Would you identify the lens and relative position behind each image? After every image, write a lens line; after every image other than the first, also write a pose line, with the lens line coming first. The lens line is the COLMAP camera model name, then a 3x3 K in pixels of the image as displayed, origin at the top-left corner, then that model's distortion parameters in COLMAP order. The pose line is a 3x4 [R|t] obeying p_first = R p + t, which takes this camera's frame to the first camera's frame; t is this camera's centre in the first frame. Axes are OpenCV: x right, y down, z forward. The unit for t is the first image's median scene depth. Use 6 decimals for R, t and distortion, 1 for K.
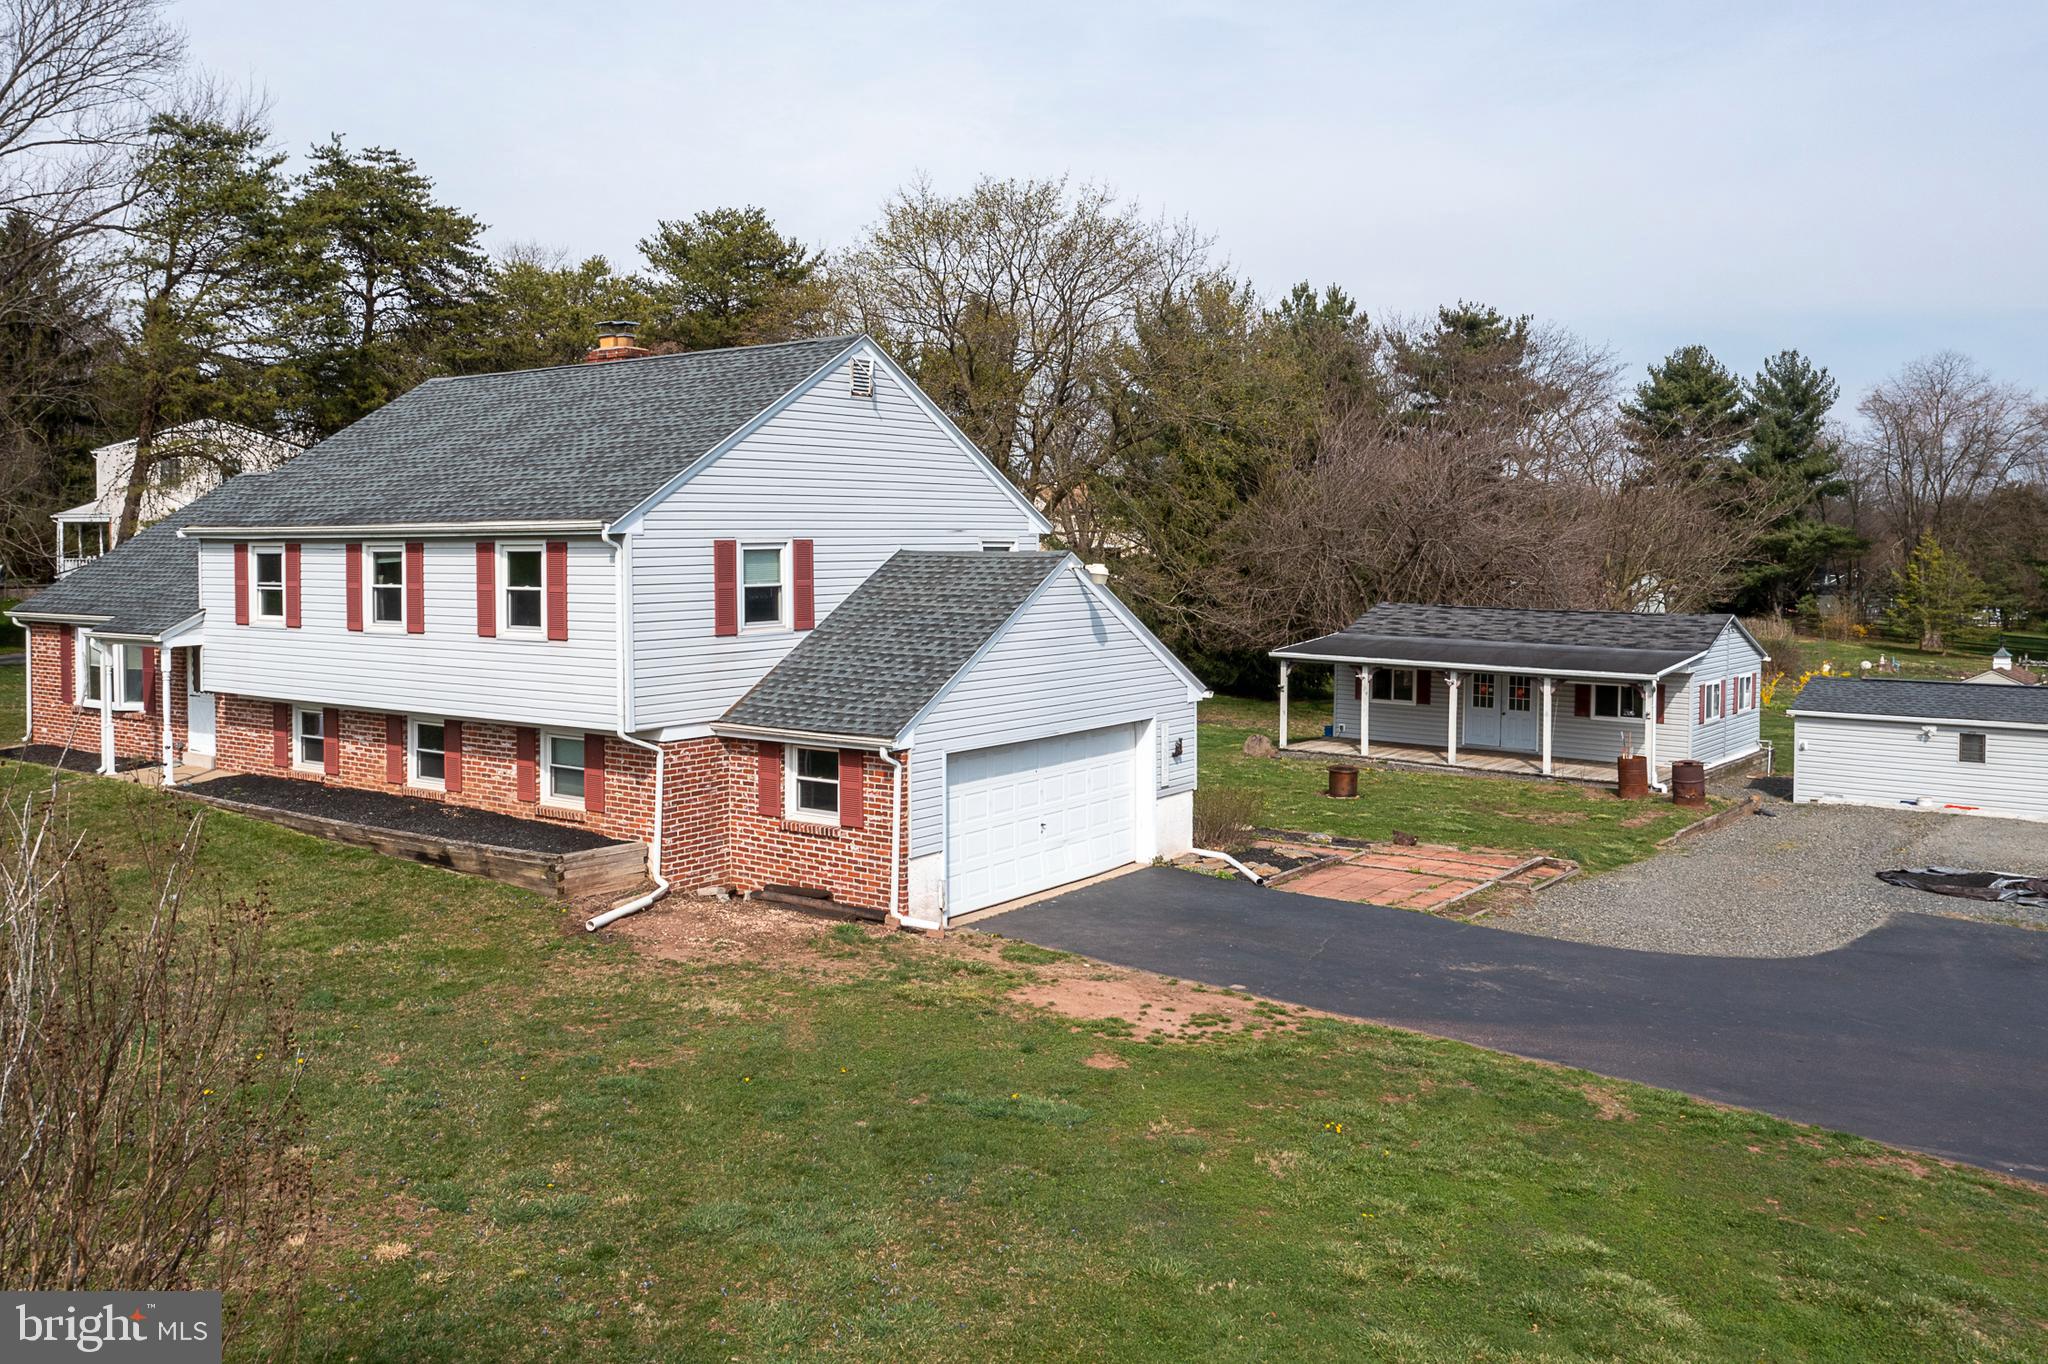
lens RADIAL K [[1659.8, 0, 1015.6], [0, 1659.8, 574.7], [0, 0, 1]] dist [-0.054441, 0.080169]
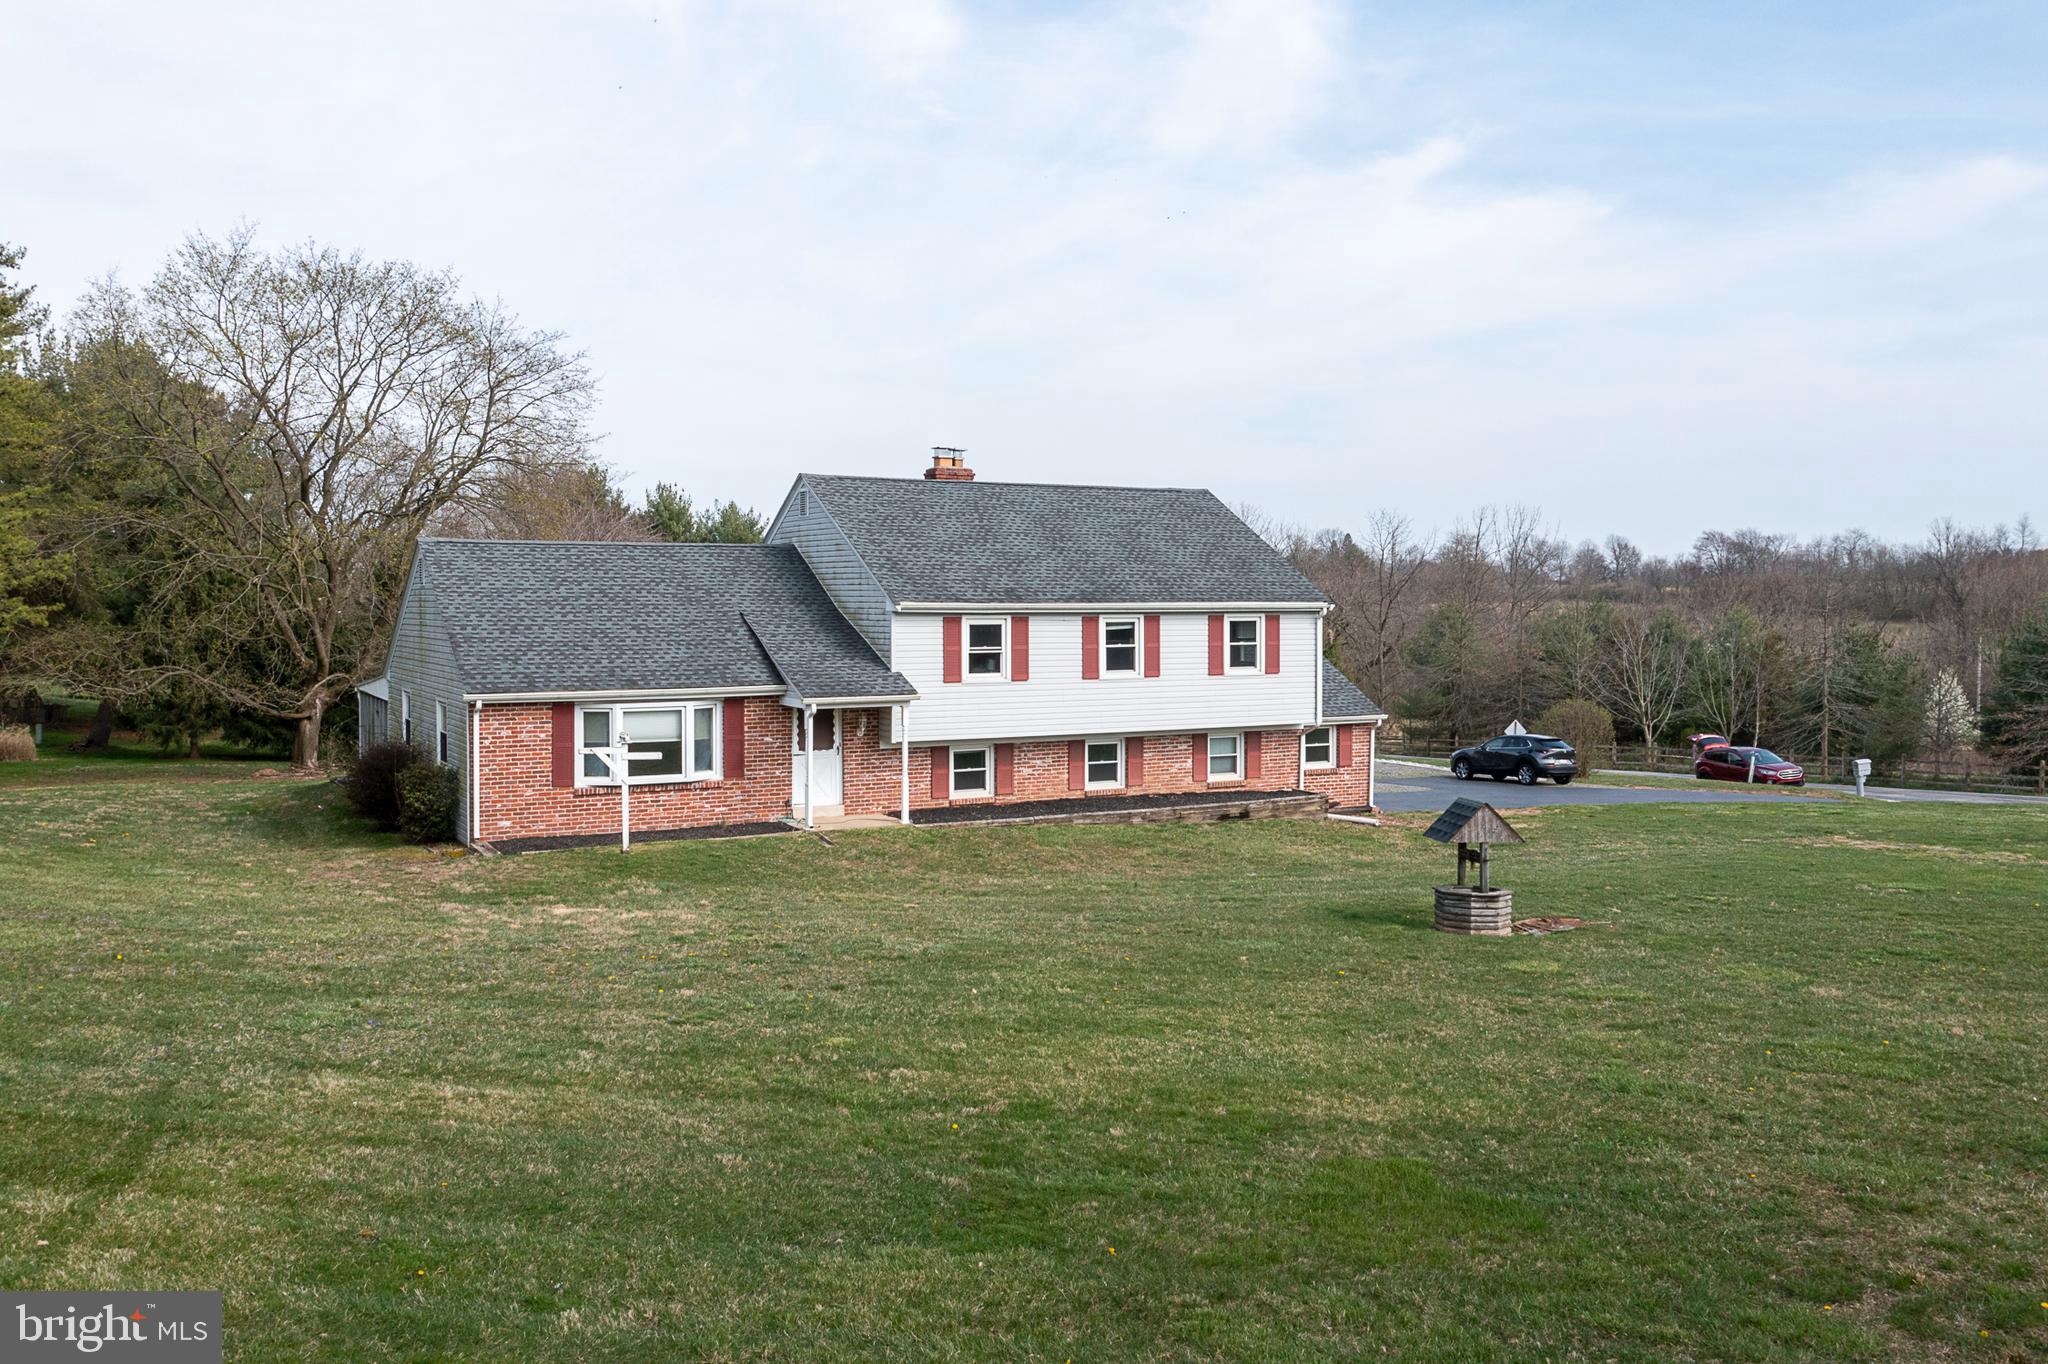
lens RADIAL K [[1637.0, 0, 1024.0], [0, 1637.0, 682.0], [0, 0, 1]] dist [-0.013189, 0.009582]
pose [[0.414537, -0.036869, 0.909285, -1.076995], [0.018329, 0.999315, 0.032164, -0.005630], [-0.909848, 0.003333, 0.414928, 0.309295]]
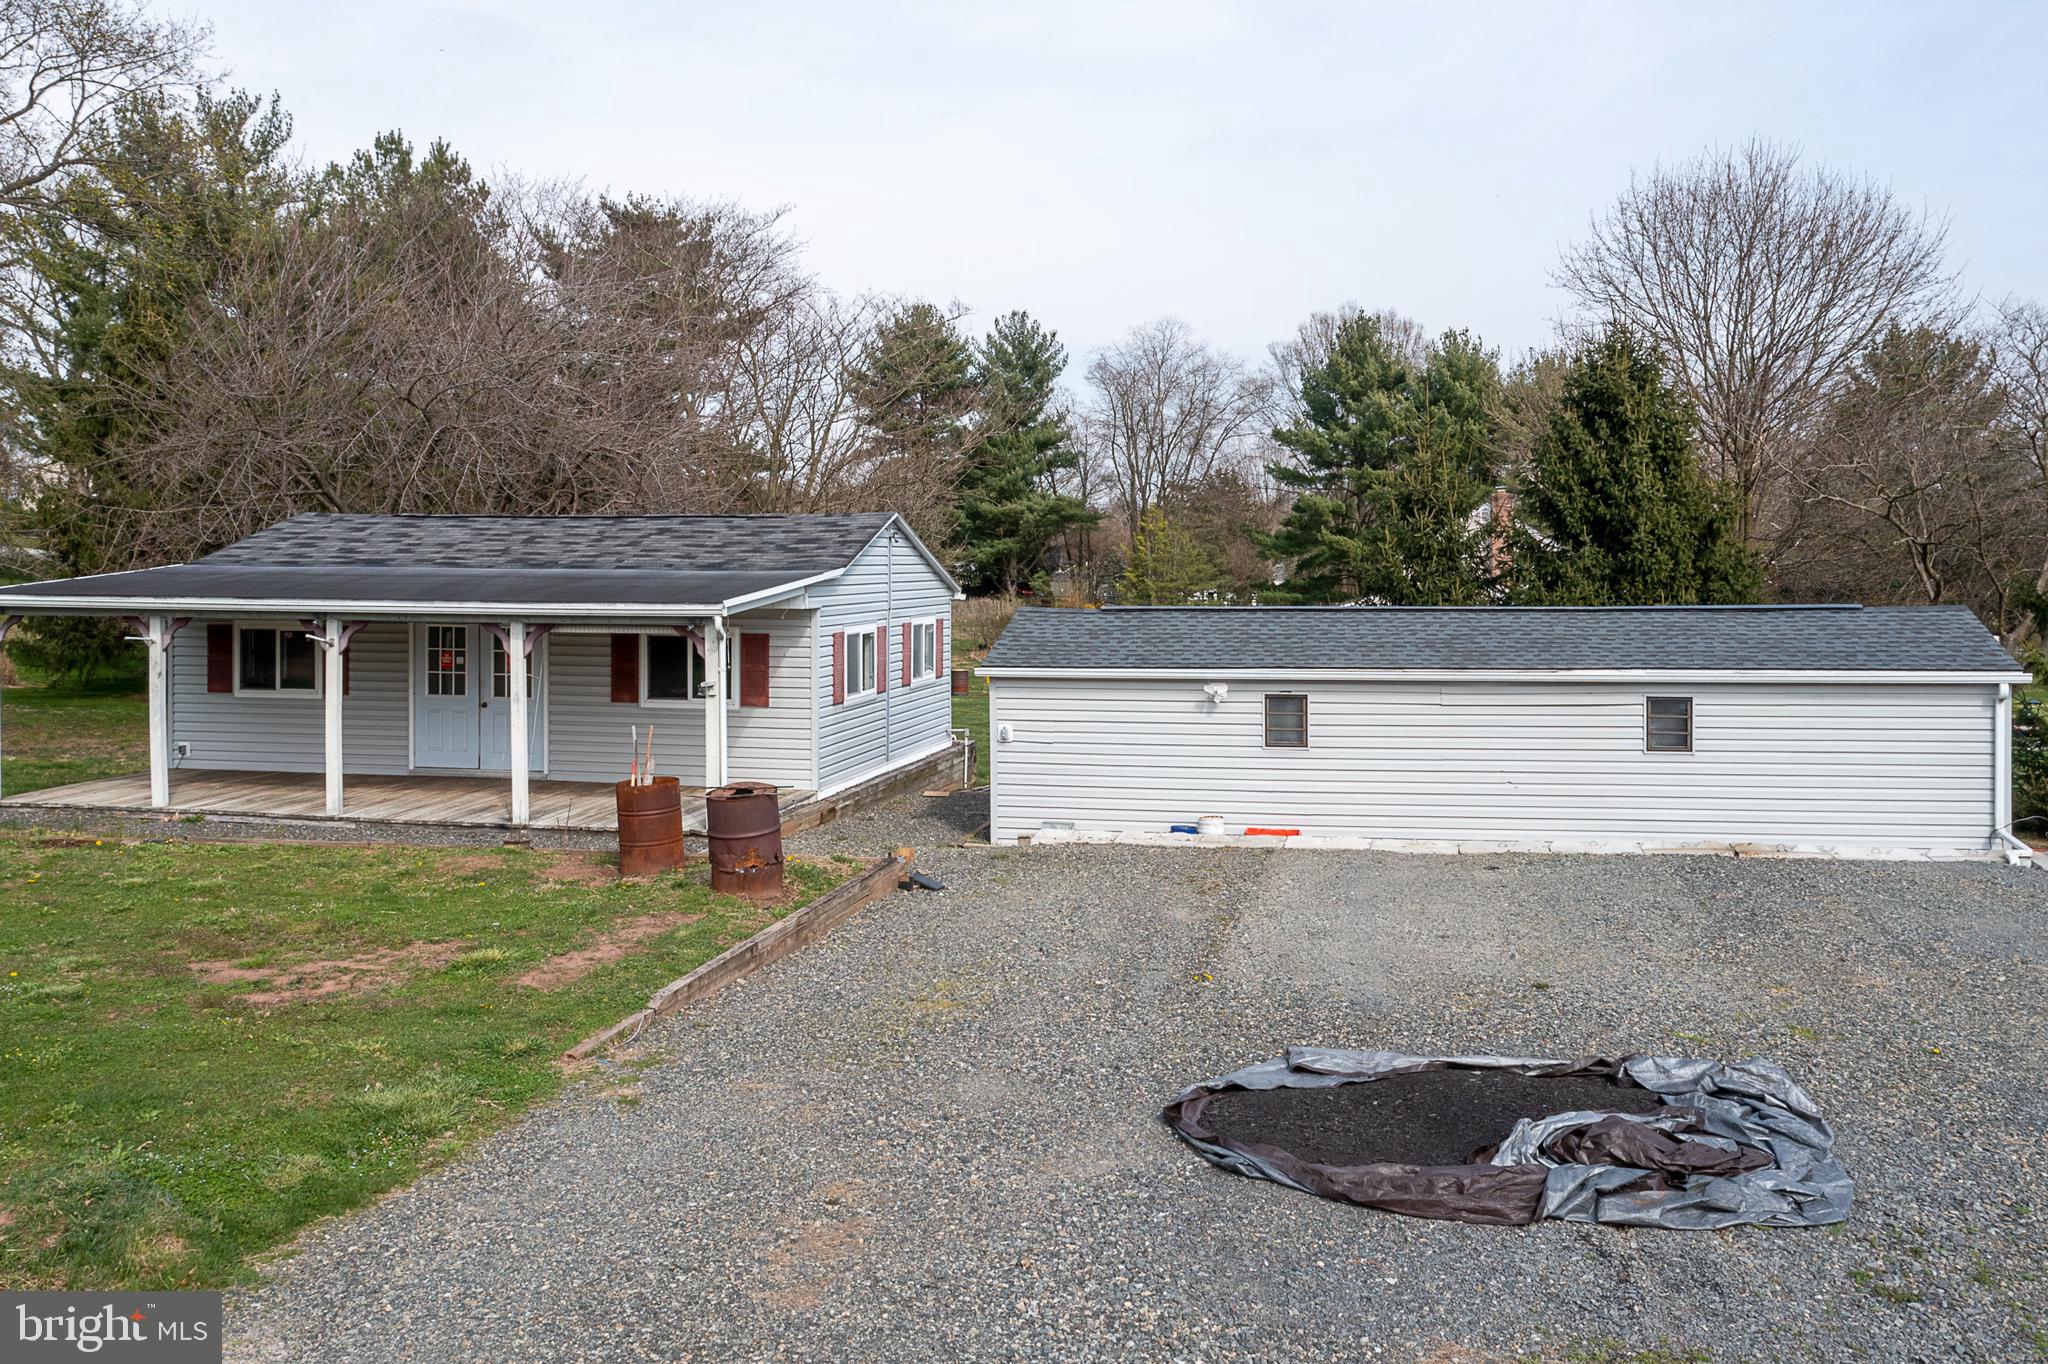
lens RADIAL K [[1643.2, 0, 1103.6], [0, 1643.2, 573.6], [0, 0, 1]] dist [-0.013990, -0.001623]
pose [[0.885565, -0.012364, 0.464351, 0.258333], [0.015817, 0.999869, -0.003543, 0.053877], [-0.464246, 0.010483, 0.885644, 0.509893]]
